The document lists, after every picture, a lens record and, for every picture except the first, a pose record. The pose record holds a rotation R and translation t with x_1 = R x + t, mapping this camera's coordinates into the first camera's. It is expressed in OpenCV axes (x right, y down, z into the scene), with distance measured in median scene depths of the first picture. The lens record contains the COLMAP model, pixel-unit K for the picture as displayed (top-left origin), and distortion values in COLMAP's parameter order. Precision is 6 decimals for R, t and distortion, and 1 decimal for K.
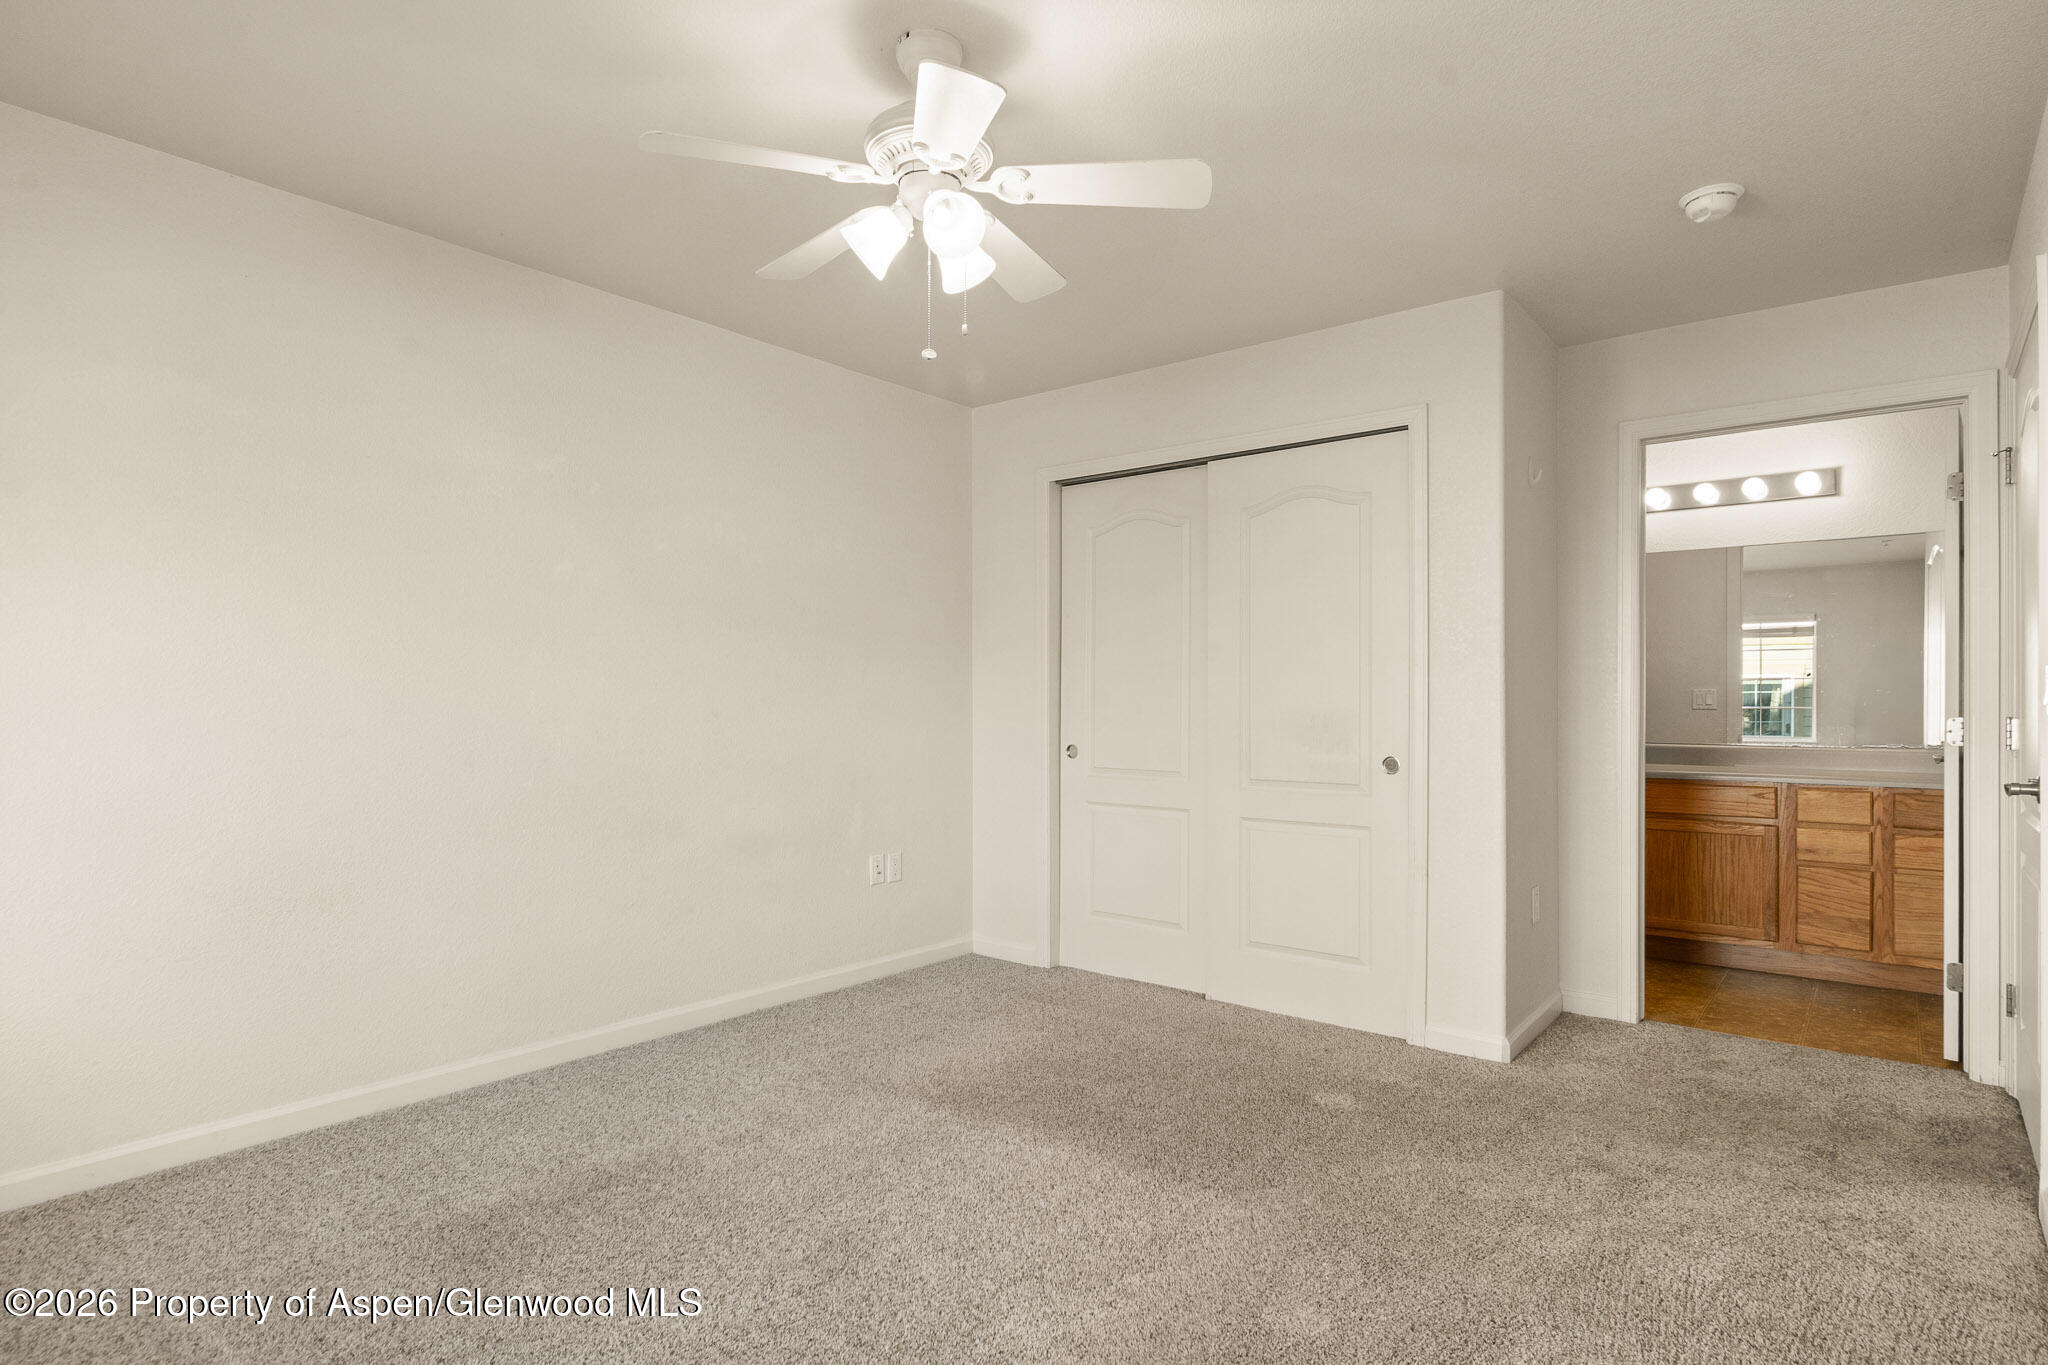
lens RADIAL K [[1043.7, 0, 1011.6], [0, 1043.7, 701.9], [0, 0, 1]] dist [0.001857, -0.001551]
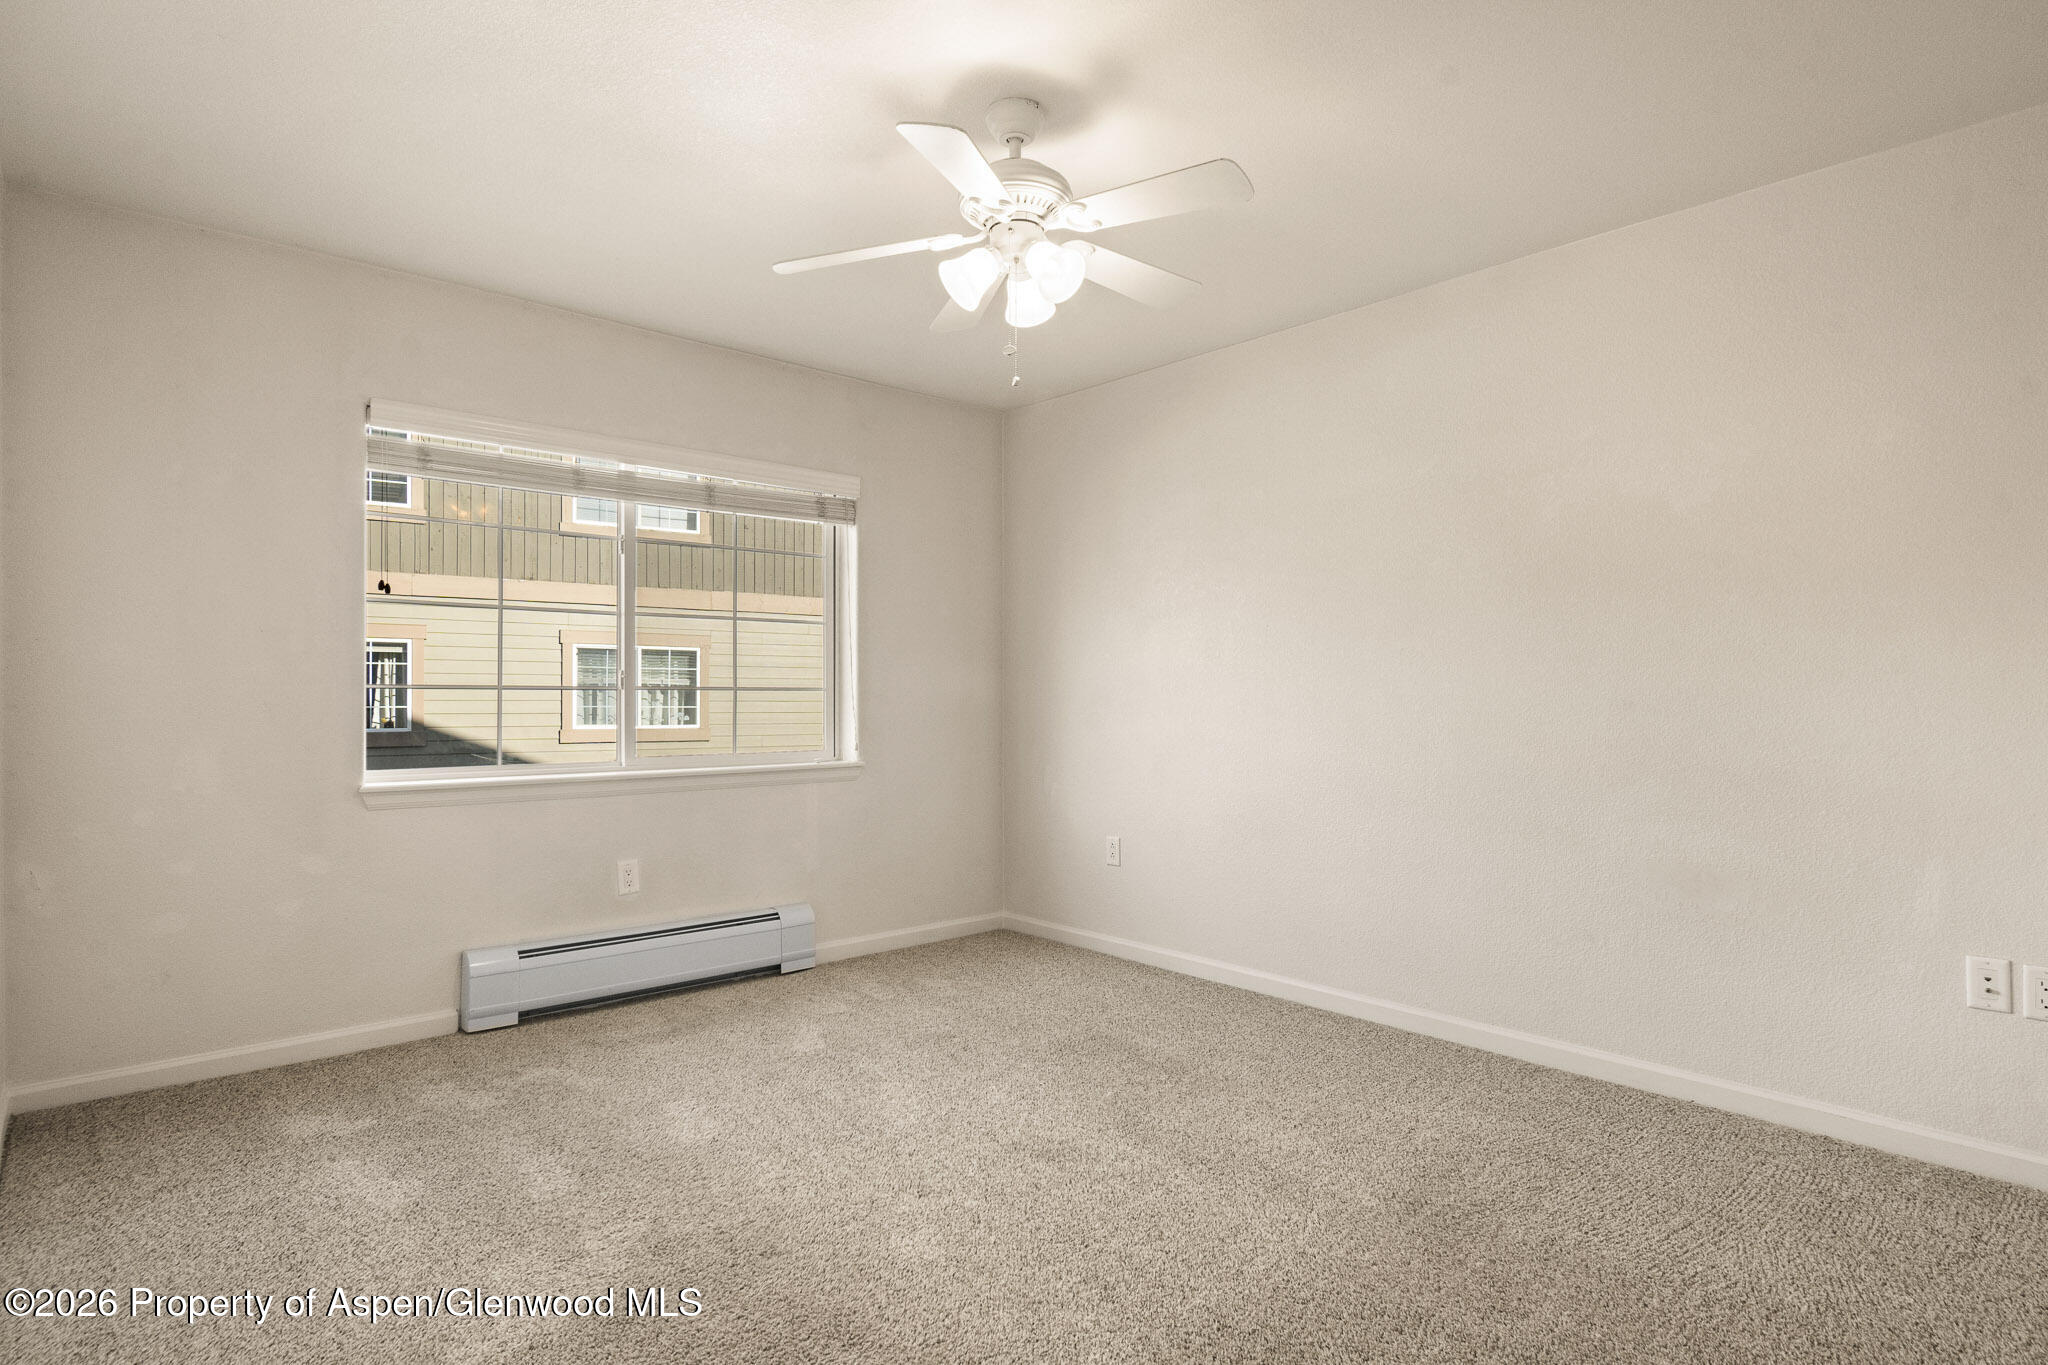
lens RADIAL K [[1043.7, 0, 1011.6], [0, 1043.7, 701.9], [0, 0, 1]] dist [0.001857, -0.001551]
pose [[-0.183756, -0.008133, -0.982938, 0.678815], [0.007751, 0.999923, -0.009723, 0.011663], [0.982941, -0.009405, -0.183679, 0.757592]]
